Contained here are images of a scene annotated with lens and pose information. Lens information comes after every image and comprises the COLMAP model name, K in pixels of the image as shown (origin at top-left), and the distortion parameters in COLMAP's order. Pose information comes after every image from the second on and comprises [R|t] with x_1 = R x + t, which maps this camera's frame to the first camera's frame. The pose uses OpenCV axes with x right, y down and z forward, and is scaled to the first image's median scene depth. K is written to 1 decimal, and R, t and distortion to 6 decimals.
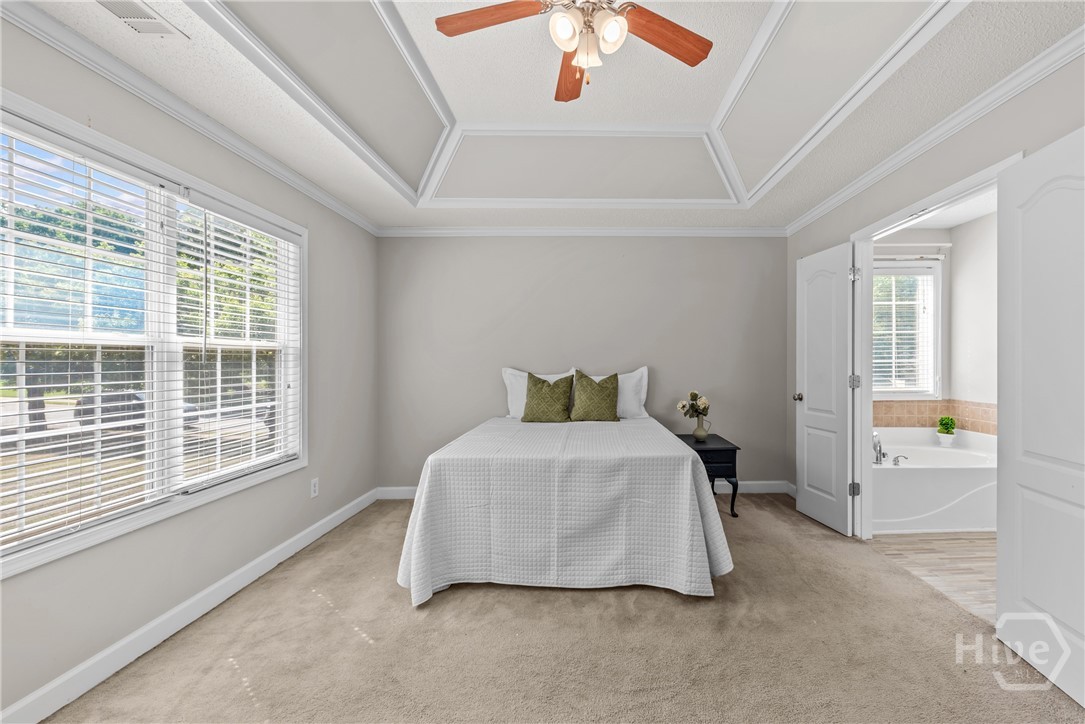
lens RADIAL K [[473.8, 0, 665.6], [0, 473.8, 362.2], [0, 0, 1]] dist [0.010477, -0.000003]
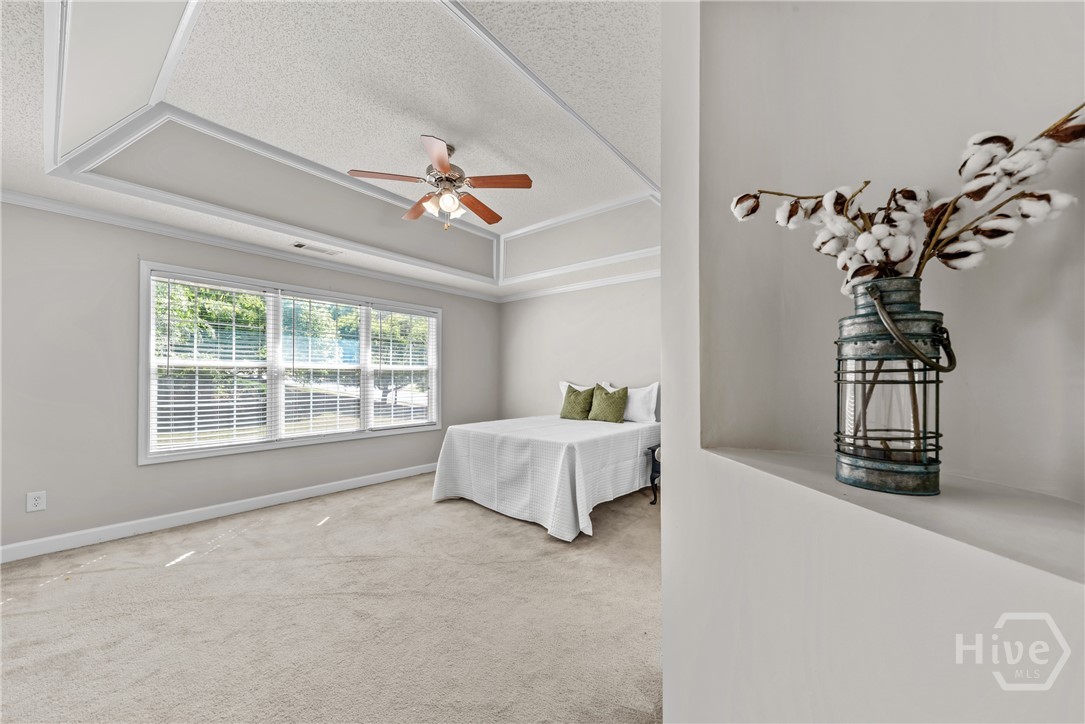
lens RADIAL K [[401.7, 0, 545.1], [0, 401.7, 374.3], [0, 0, 1]] dist [-0.000233, -0.000004]
pose [[0.756478, 0.002751, -0.654013, 0.674978], [-0.007469, 0.999962, -0.004434, -0.005091], [0.653976, 0.008239, 0.756470, 0.026275]]
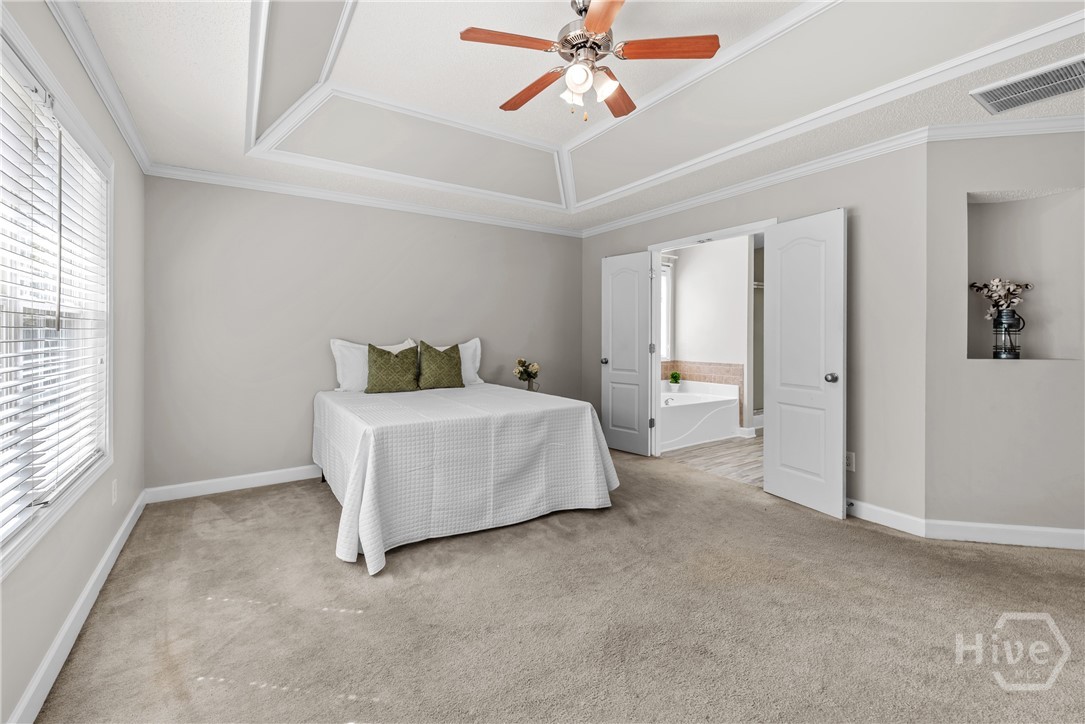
lens RADIAL K [[420.6, 0, 605.5], [0, 420.6, 335.7], [0, 0, 1]] dist [0.002112, -0.000037]
pose [[0.848282, 0.005120, 0.529520, -0.438322], [-0.004693, 0.999987, -0.002151, 0.006480], [-0.529524, -0.000660, 0.848295, -0.009049]]
